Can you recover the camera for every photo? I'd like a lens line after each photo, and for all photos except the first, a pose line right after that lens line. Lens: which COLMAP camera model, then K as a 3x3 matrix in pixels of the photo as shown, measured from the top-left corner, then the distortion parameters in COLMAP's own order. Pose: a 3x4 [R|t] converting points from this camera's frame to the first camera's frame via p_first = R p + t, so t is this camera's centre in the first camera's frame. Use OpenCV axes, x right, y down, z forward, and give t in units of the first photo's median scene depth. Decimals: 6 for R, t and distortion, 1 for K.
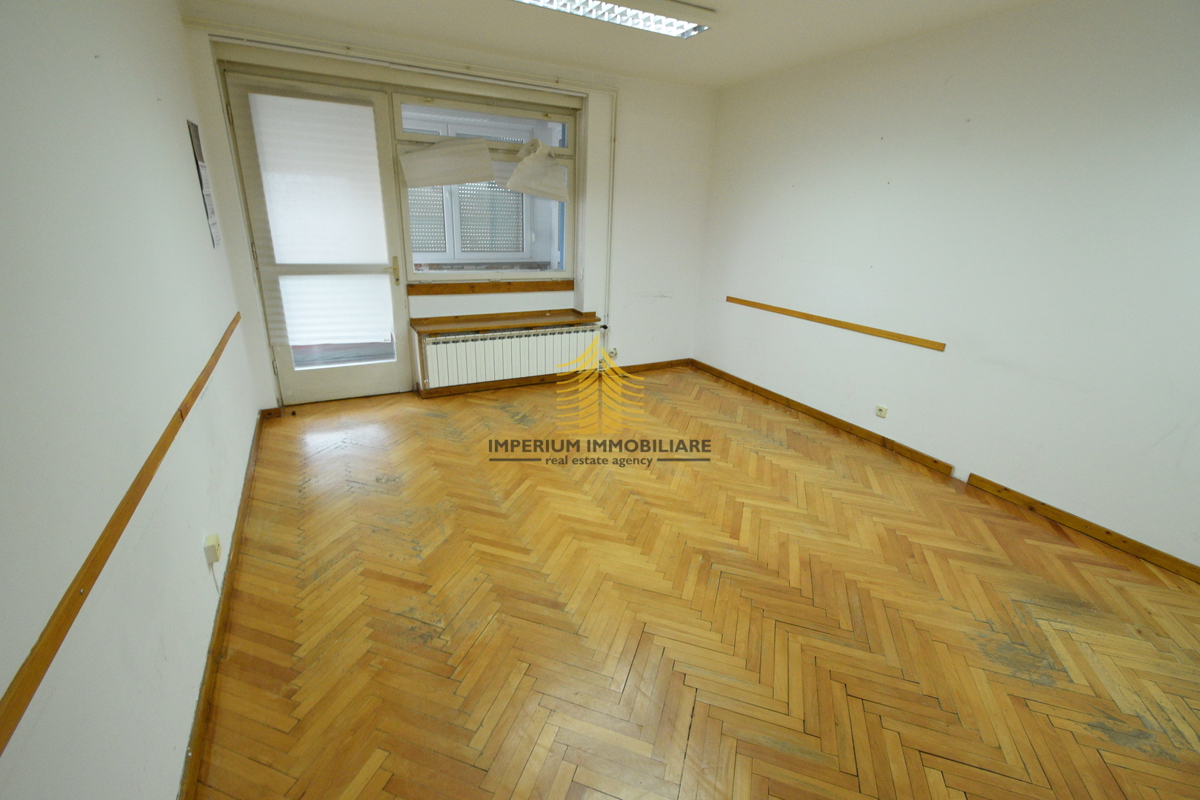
lens RADIAL K [[534.0, 0, 600.0], [0, 534.0, 400.0], [0, 0, 1]] dist [0.001548, 0.000335]
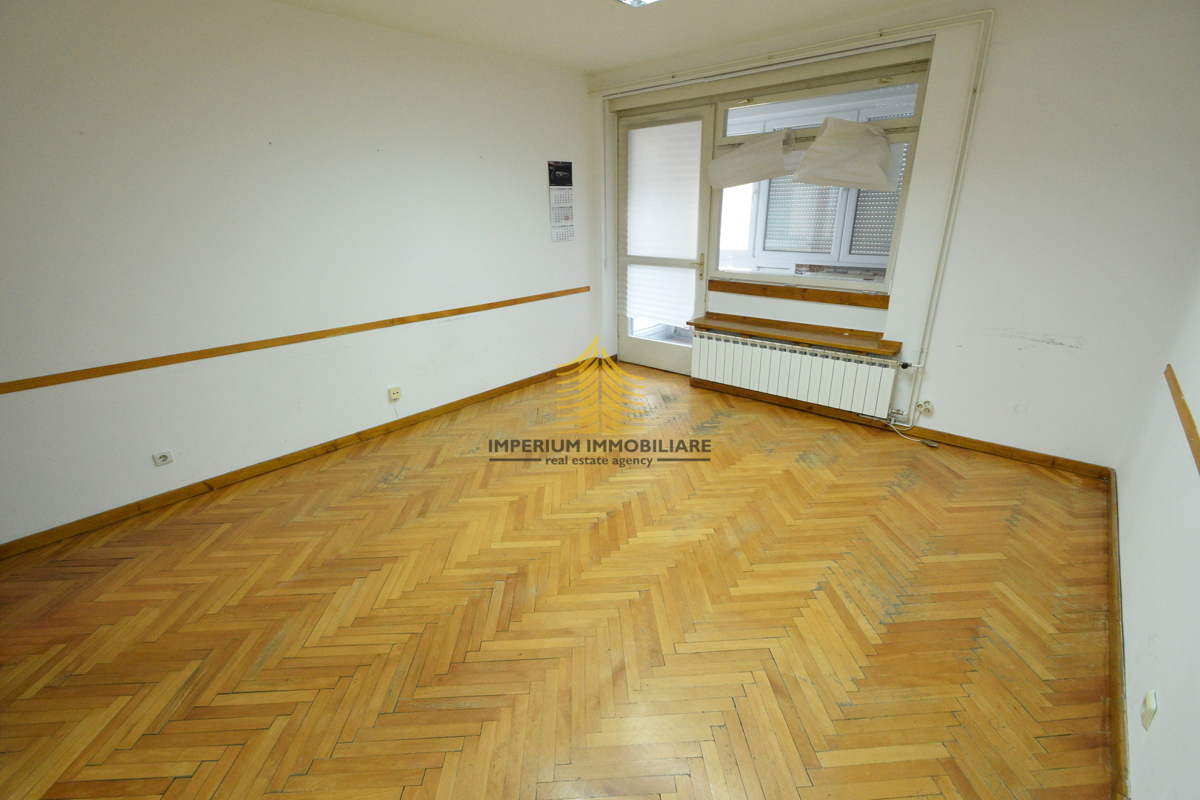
lens RADIAL K [[534.0, 0, 600.0], [0, 534.0, 400.0], [0, 0, 1]] dist [0.001548, 0.000335]
pose [[0.340129, 0.283288, -0.896694, 0.611838], [-0.284389, 0.939883, 0.189060, -0.132448], [0.896346, 0.190705, 0.400245, 0.425324]]
